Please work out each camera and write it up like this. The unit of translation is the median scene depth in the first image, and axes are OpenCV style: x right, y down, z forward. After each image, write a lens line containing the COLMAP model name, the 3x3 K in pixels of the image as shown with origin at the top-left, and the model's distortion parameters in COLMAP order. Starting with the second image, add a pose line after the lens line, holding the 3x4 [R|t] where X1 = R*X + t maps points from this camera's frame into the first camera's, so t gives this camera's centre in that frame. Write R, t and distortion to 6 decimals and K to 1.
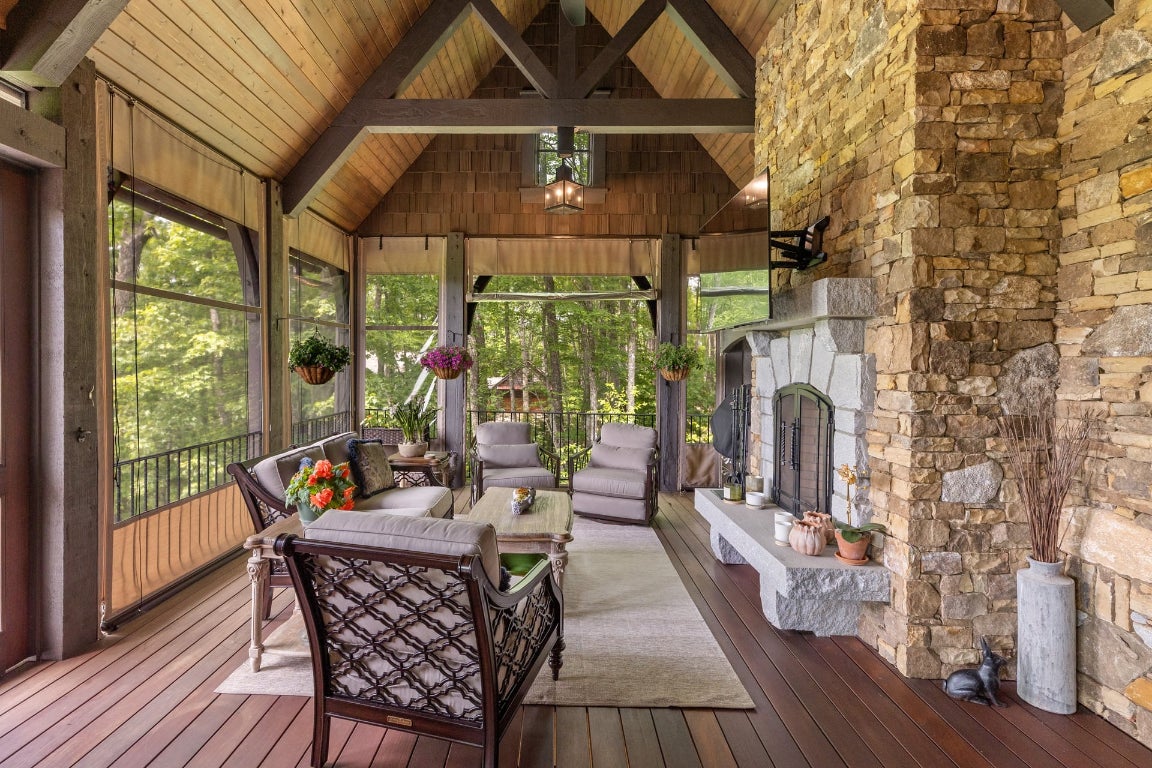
lens RADIAL K [[522.6, 0, 581.9], [0, 522.6, 377.3], [0, 0, 1]] dist [0.000070, 0.001928]
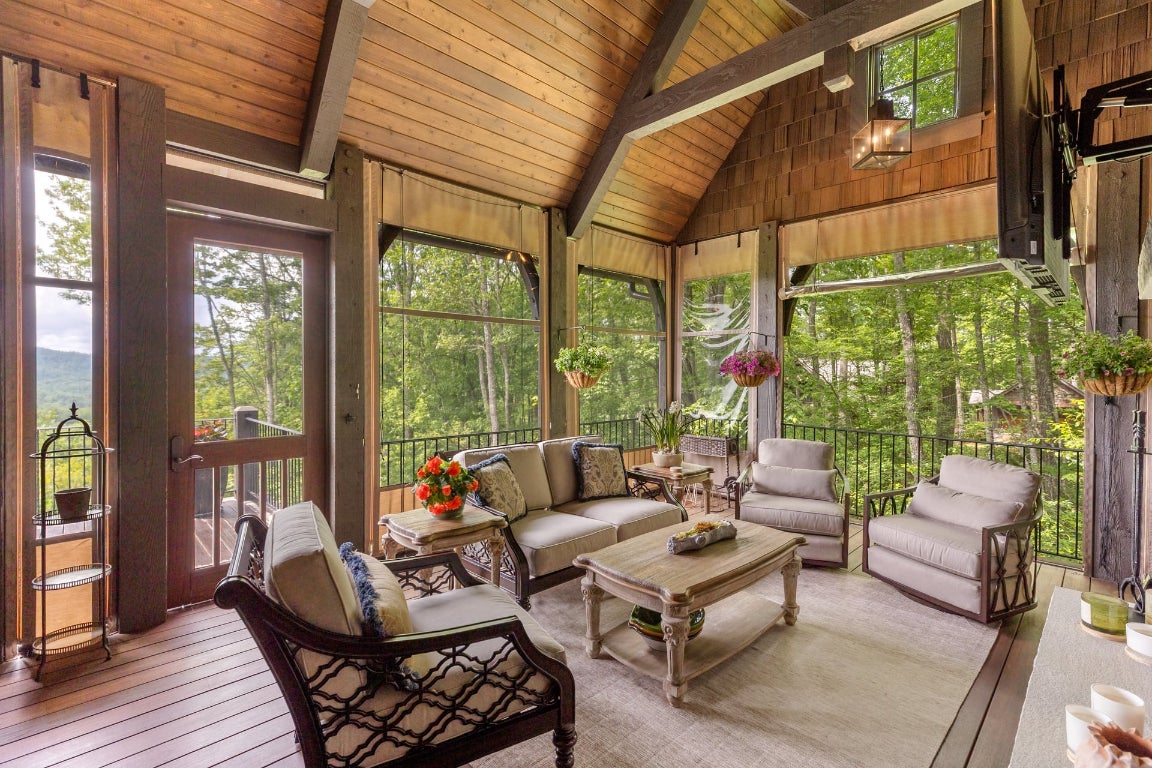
lens RADIAL K [[522.6, 0, 577.6], [0, 522.6, 378.1], [0, 0, 1]] dist [0.000070, 0.001928]
pose [[0.710394, 0.002547, -0.703799, 0.180519], [-0.015487, 0.999808, -0.012014, 0.003808], [0.703634, 0.019434, 0.710297, 0.173714]]
